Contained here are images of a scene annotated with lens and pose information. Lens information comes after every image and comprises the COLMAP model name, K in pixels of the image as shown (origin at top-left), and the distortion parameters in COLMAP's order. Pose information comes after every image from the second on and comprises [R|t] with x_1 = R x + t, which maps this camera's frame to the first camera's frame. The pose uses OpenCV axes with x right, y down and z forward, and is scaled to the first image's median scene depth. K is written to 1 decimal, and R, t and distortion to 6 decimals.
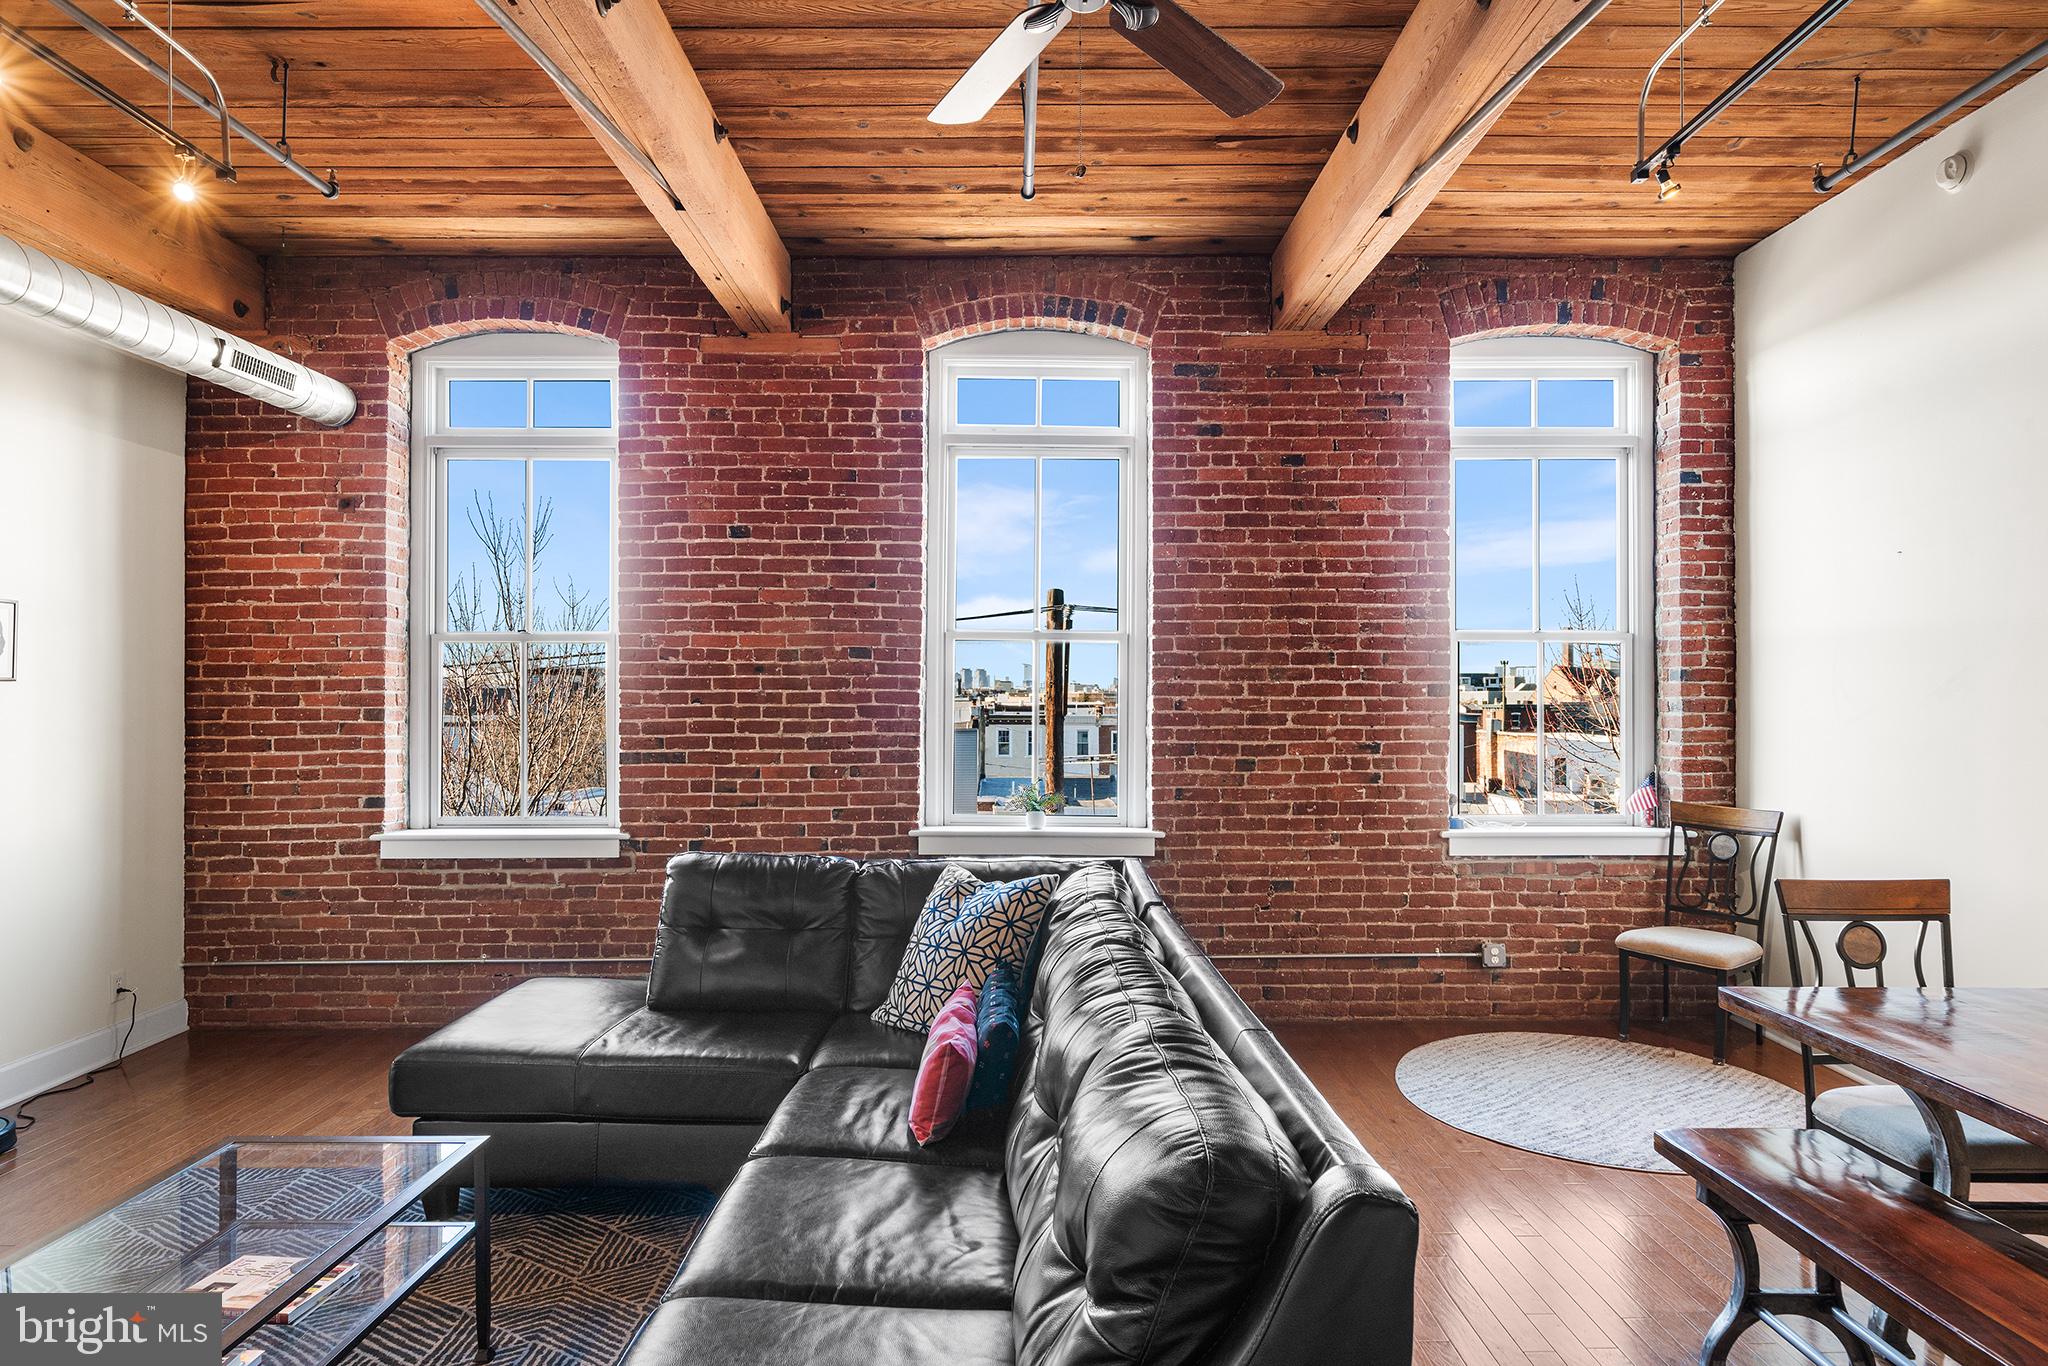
lens RADIAL K [[1189.2, 0, 1020.0], [0, 1189.2, 690.3], [0, 0, 1]] dist [0.001518, -0.001671]
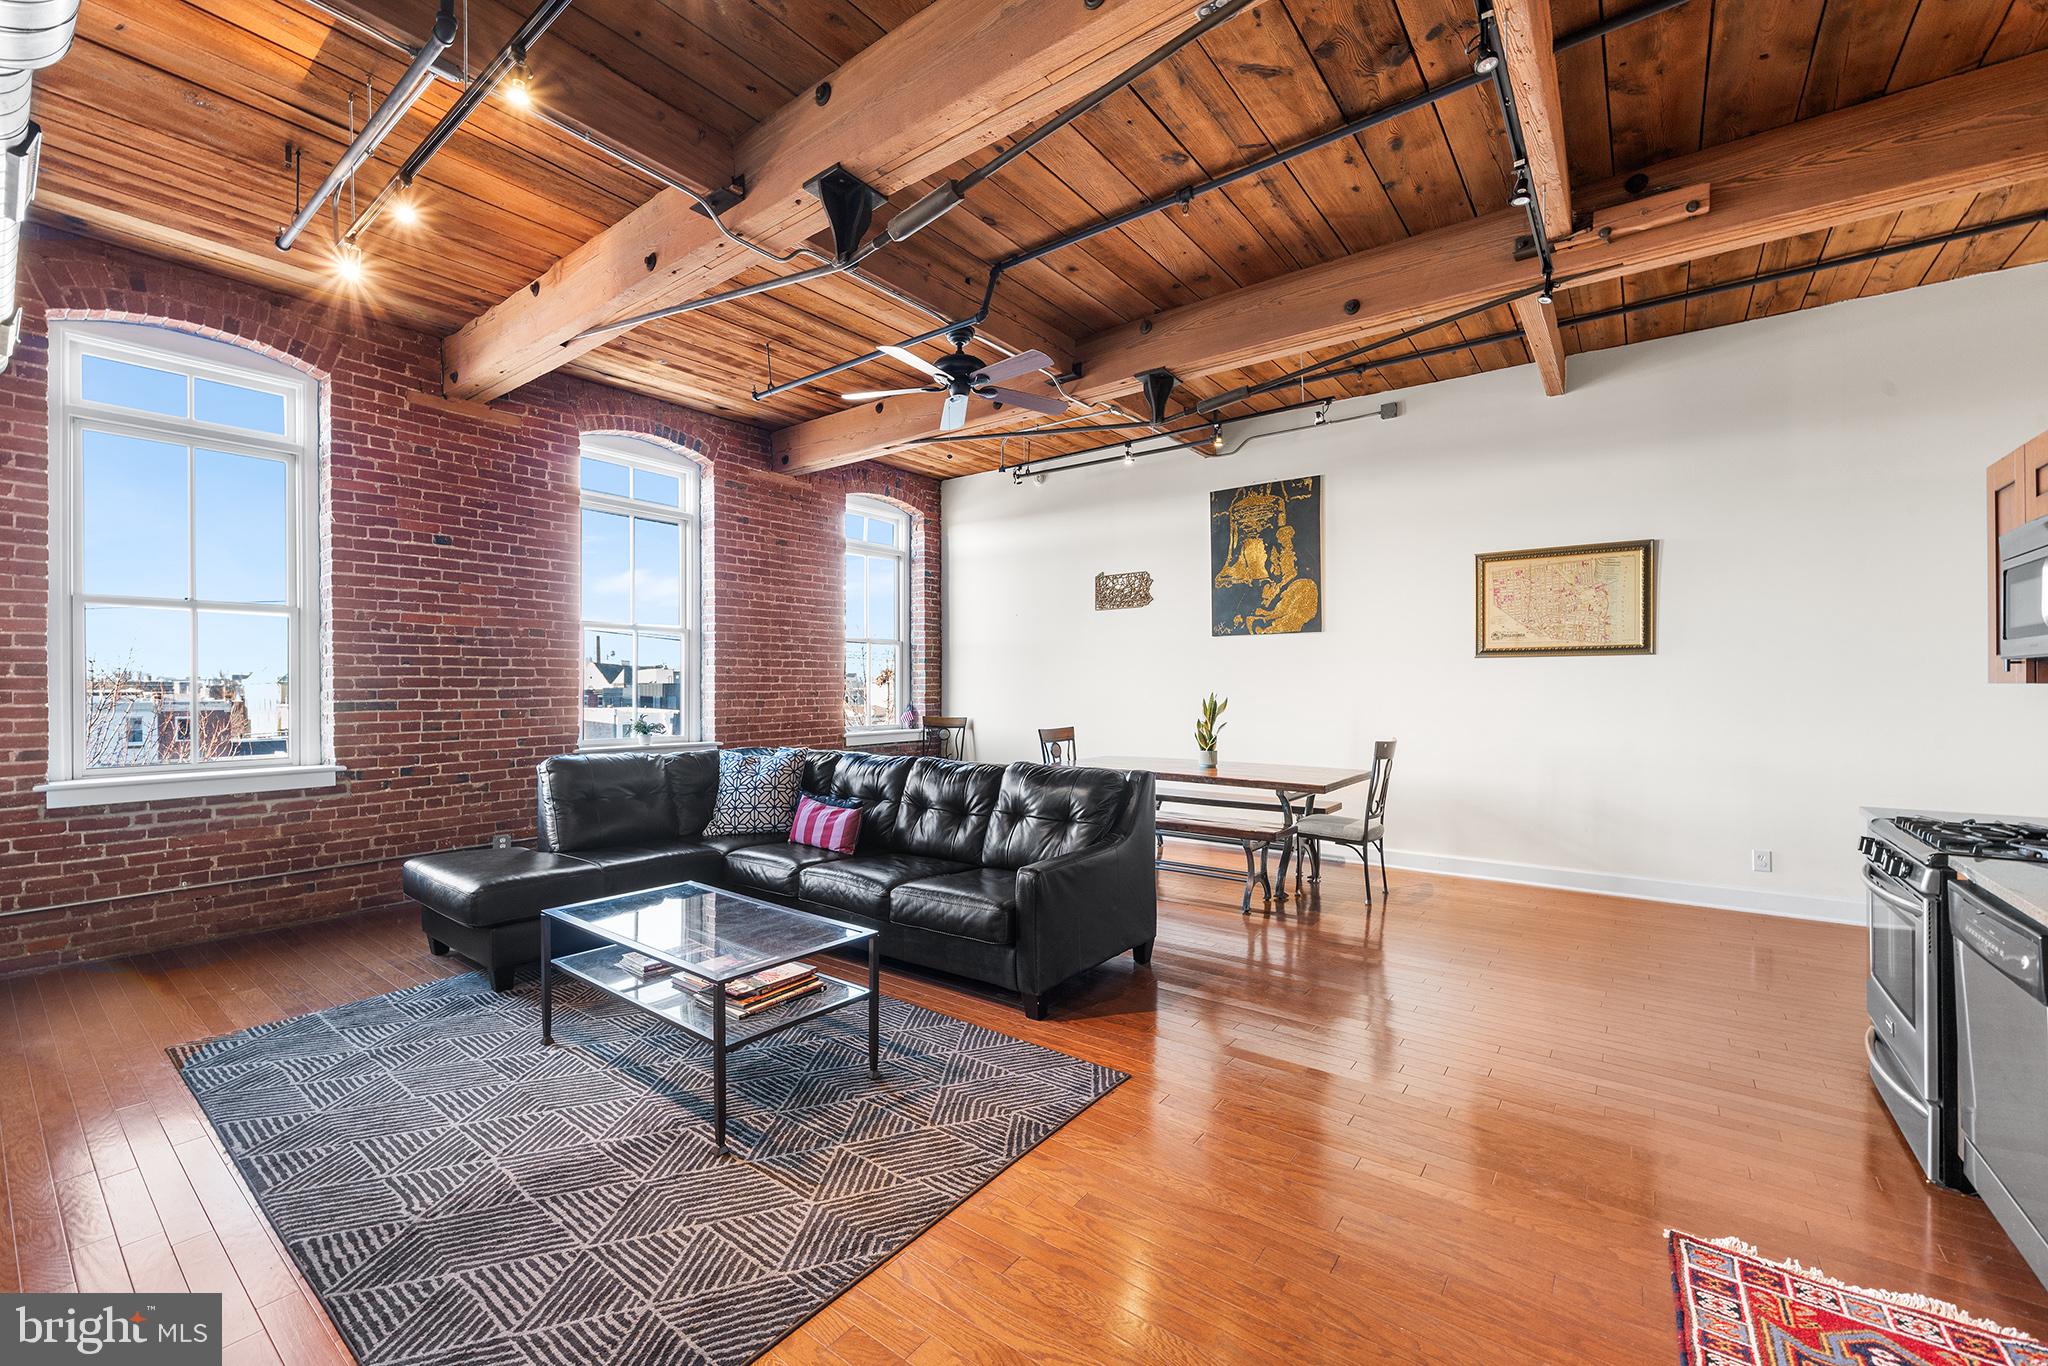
lens RADIAL K [[826.7, 0, 1022.1], [0, 826.7, 687.0], [0, 0, 1]] dist [-0.002744, -0.000482]
pose [[0.610201, -0.001945, 0.792244, -0.581466], [-0.003702, 0.999979, 0.005306, 0.028265], [-0.792238, -0.006170, 0.610181, -0.109772]]
